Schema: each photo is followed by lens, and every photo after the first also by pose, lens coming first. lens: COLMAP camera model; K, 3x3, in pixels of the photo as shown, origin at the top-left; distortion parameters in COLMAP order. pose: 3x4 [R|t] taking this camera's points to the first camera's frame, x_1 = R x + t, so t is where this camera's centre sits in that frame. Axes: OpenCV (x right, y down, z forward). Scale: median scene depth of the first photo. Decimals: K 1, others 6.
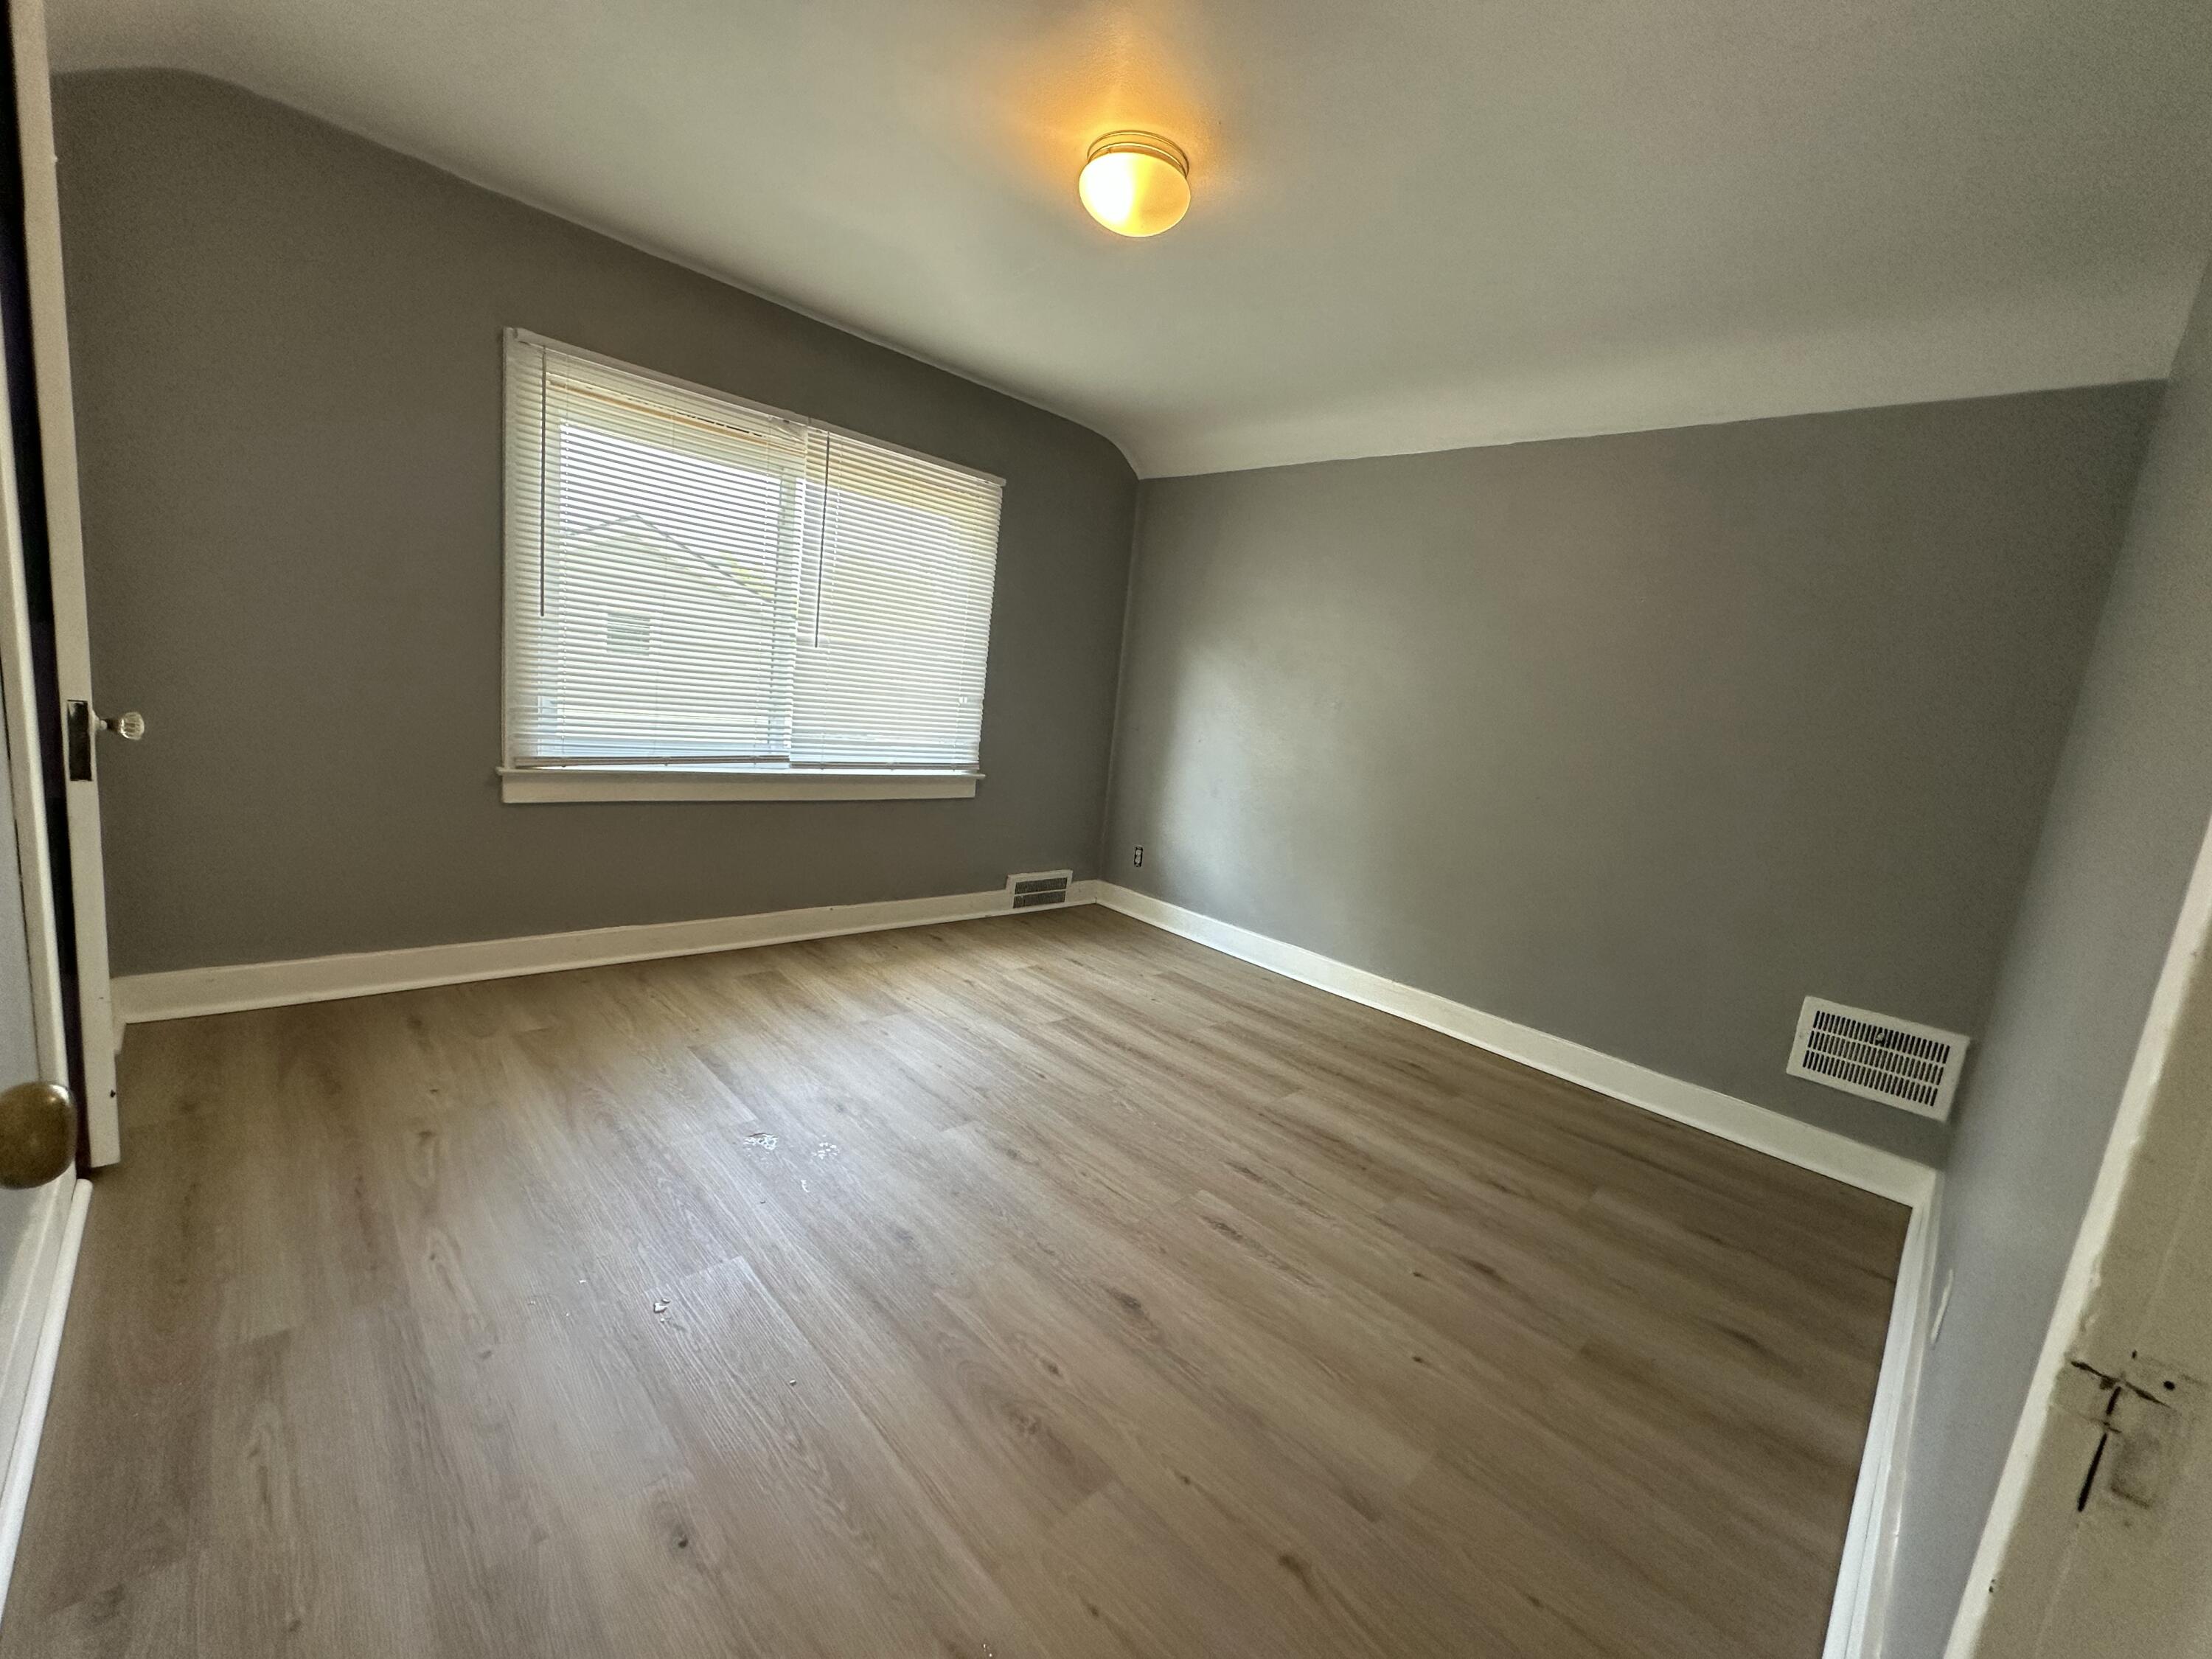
lens RADIAL K [[881.5, 0, 1108.0], [0, 881.5, 830.0], [0, 0, 1]] dist [-0.002735, 0.000576]
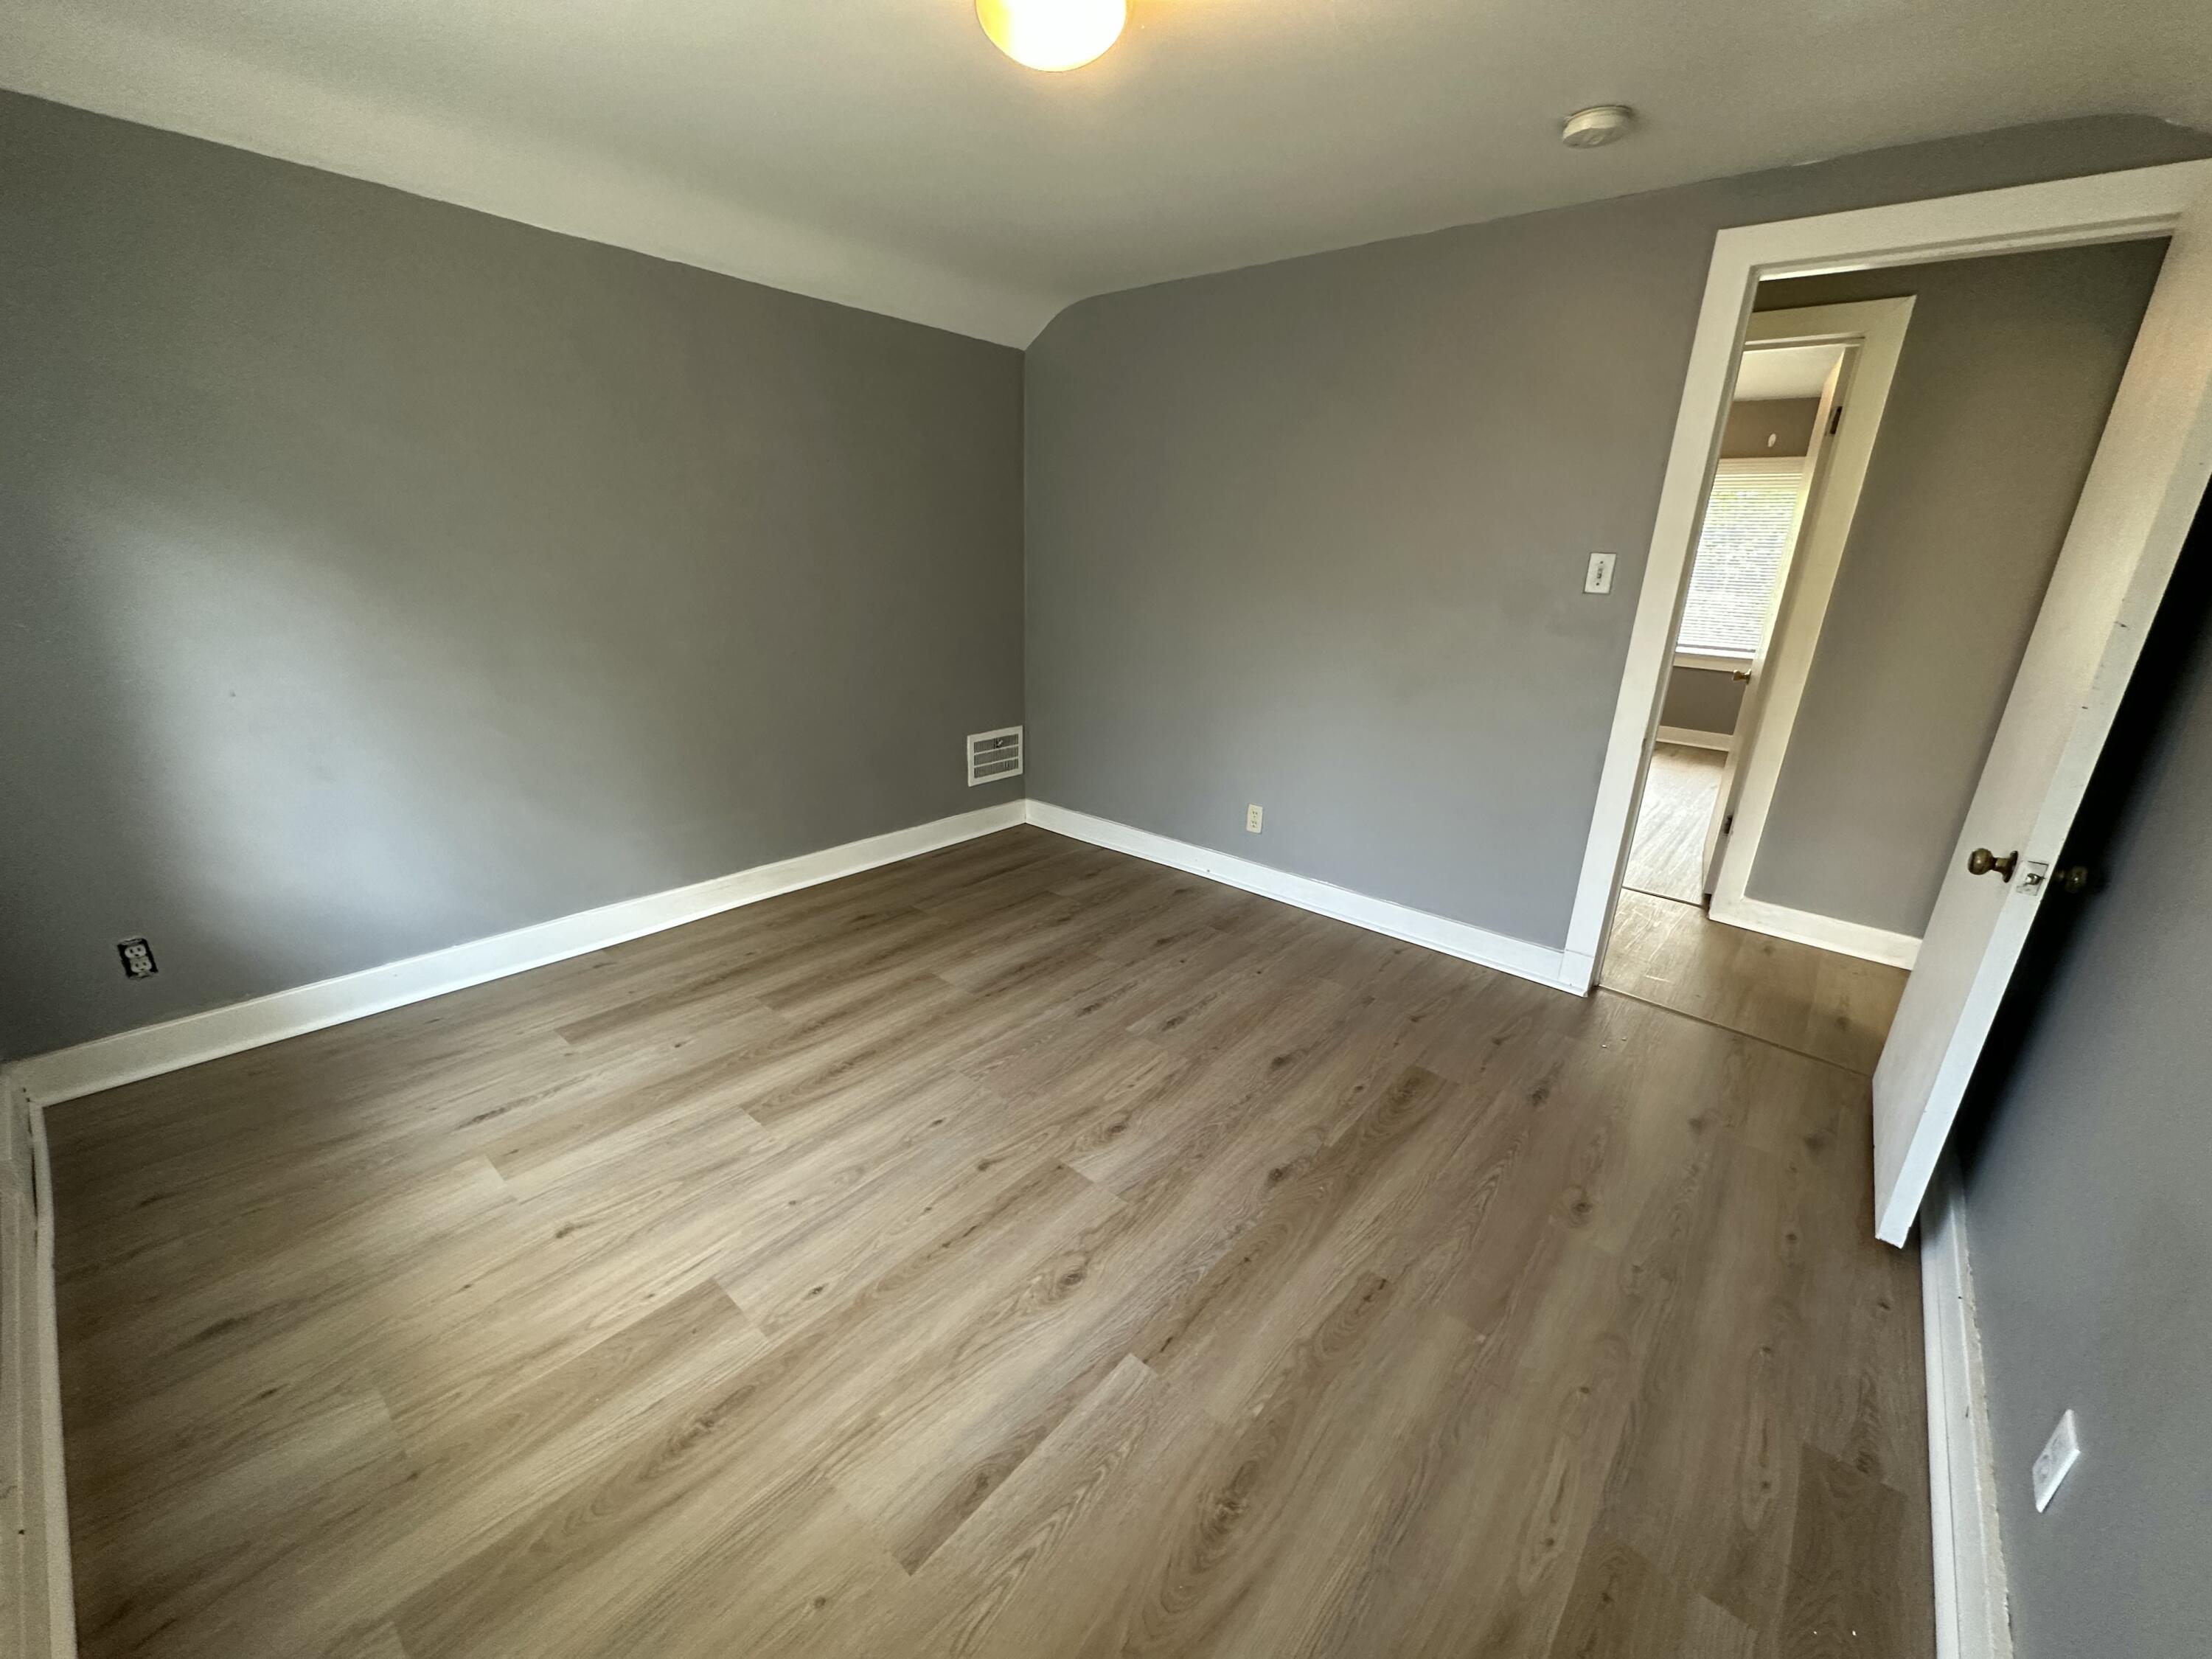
lens RADIAL K [[891.3, 0, 1108.9], [0, 891.3, 825.2], [0, 0, 1]] dist [-0.000403, 0.000434]
pose [[-0.086256, -0.417773, 0.904448, -0.713532], [0.113535, 0.897795, 0.425528, -0.308148], [-0.989783, 0.139390, -0.030008, 0.793634]]
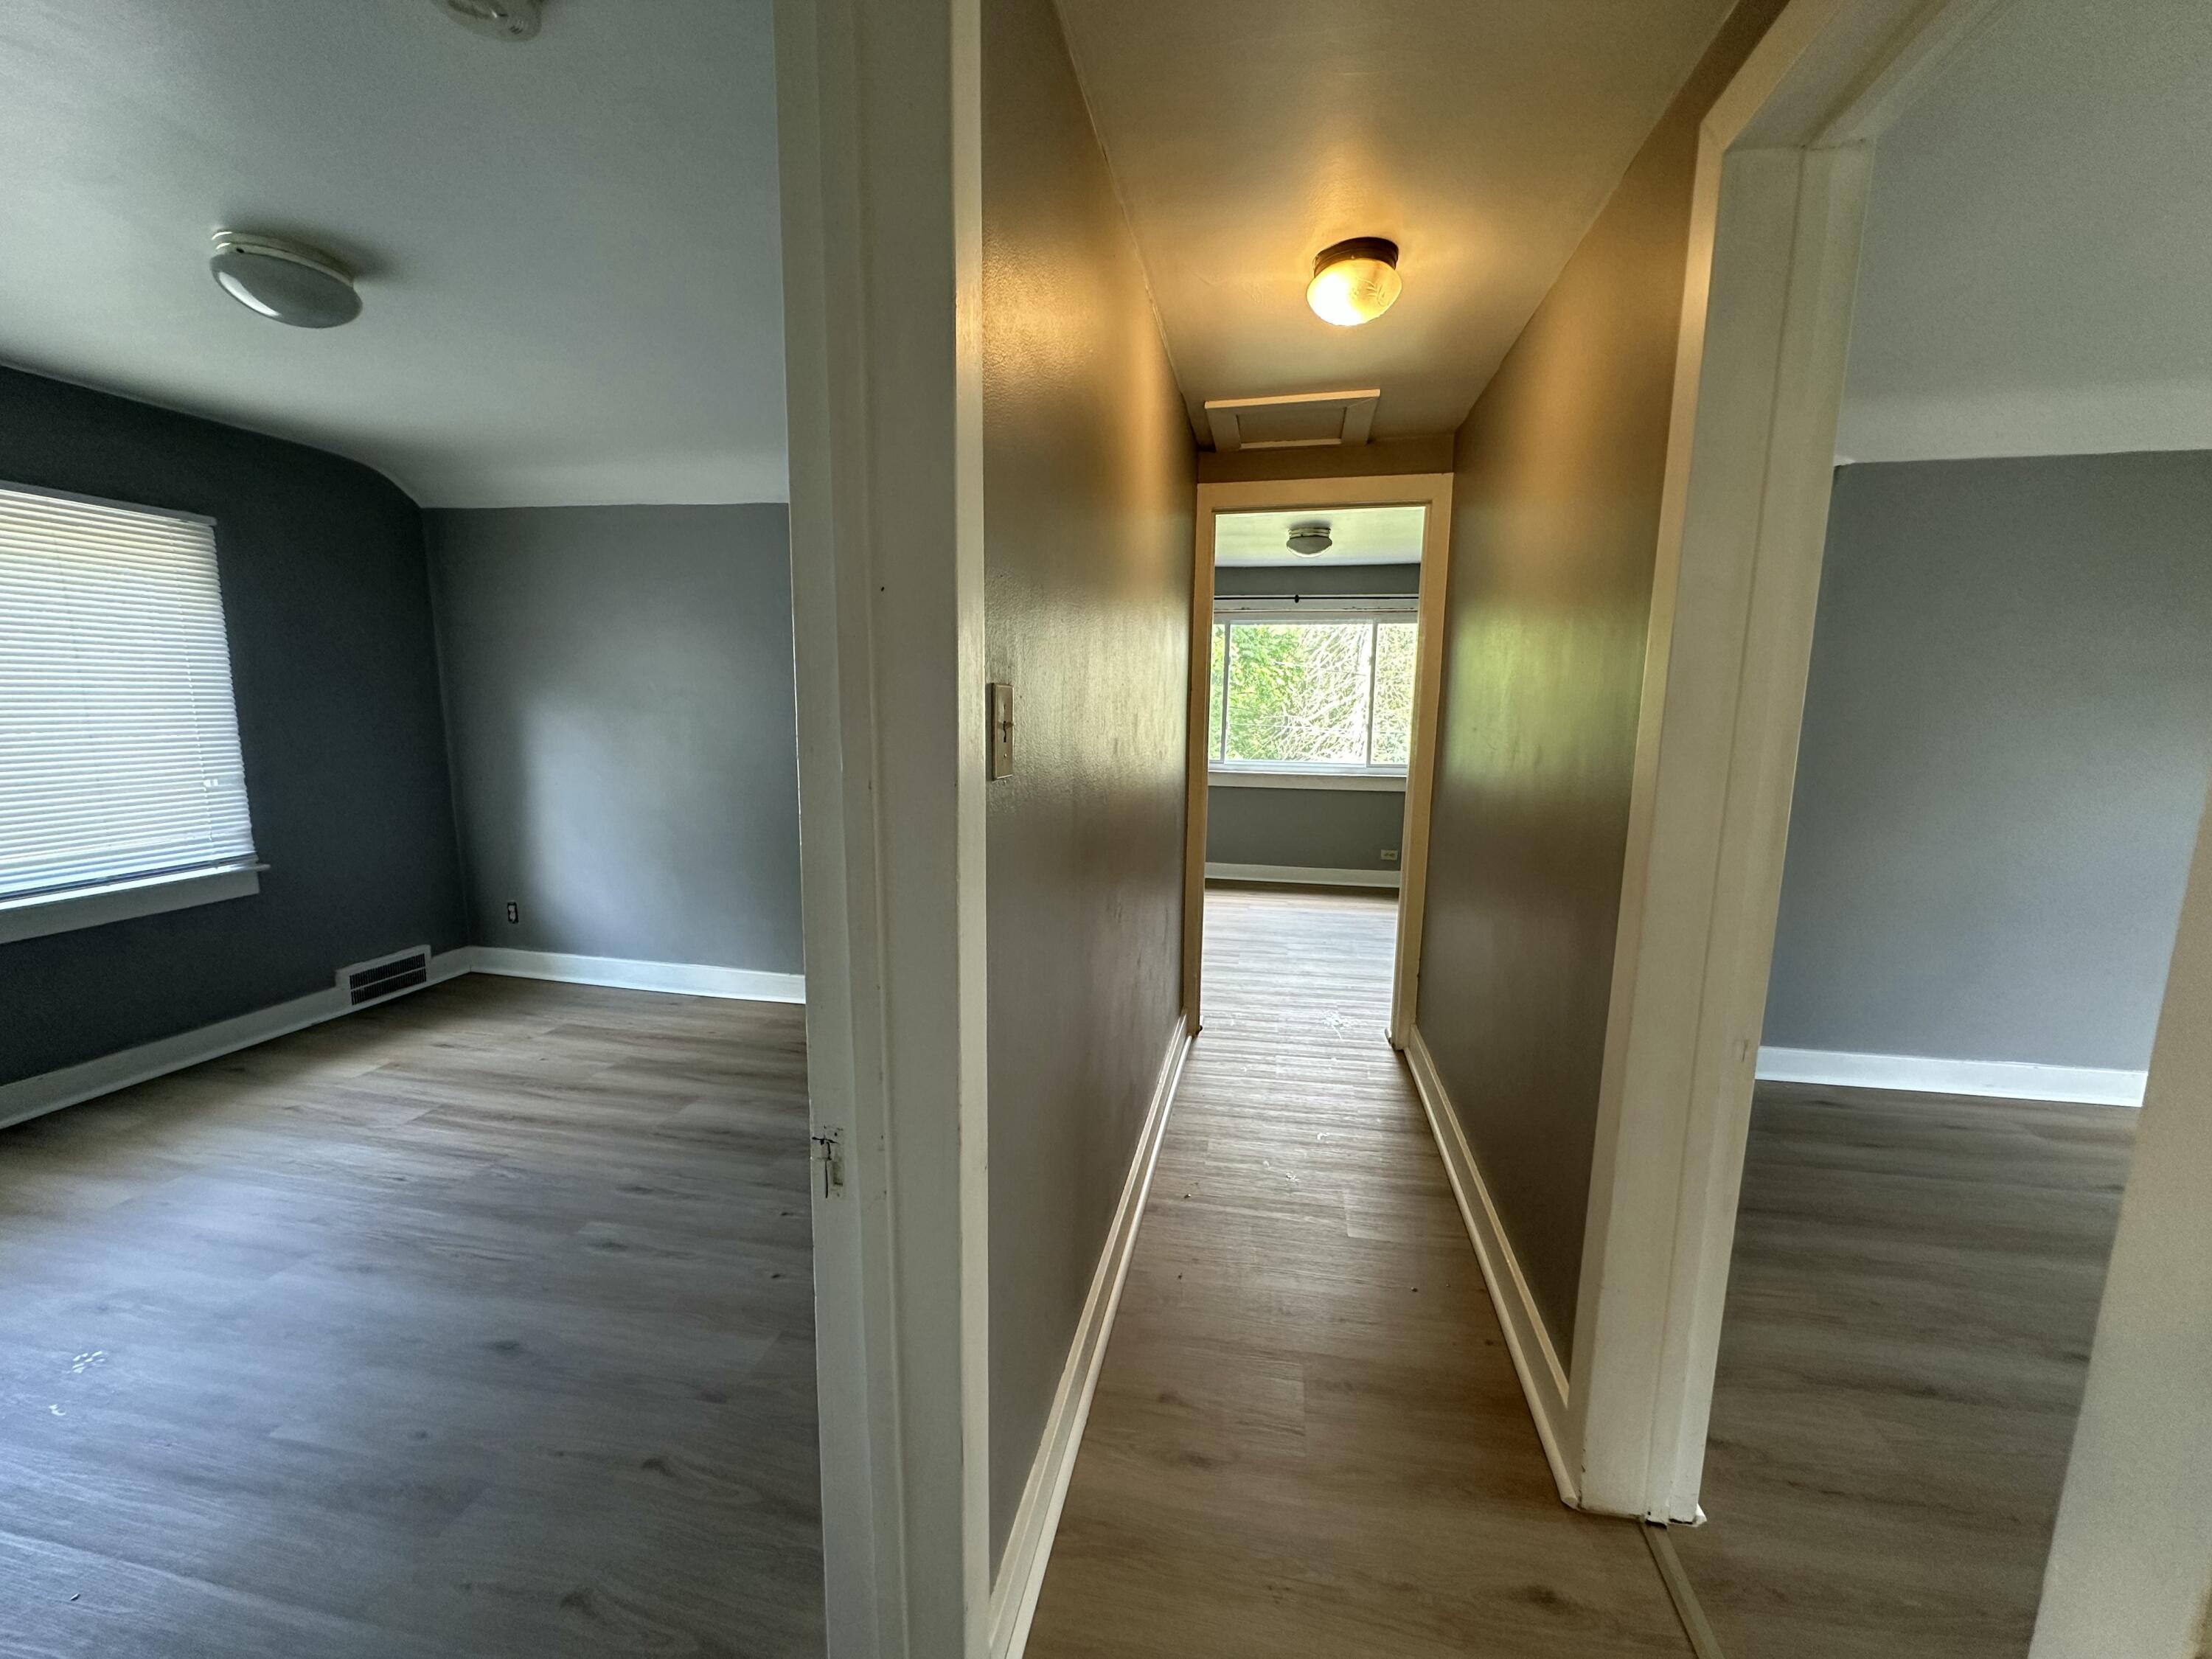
lens RADIAL K [[891.3, 0, 1108.9], [0, 891.3, 825.2], [0, 0, 1]] dist [-0.000403, 0.000434]
pose [[0.822127, -0.180478, 0.539940, 0.099637], [0.168304, 0.983078, 0.072336, -0.037617], [-0.543858, 0.031405, 0.838589, -0.230723]]
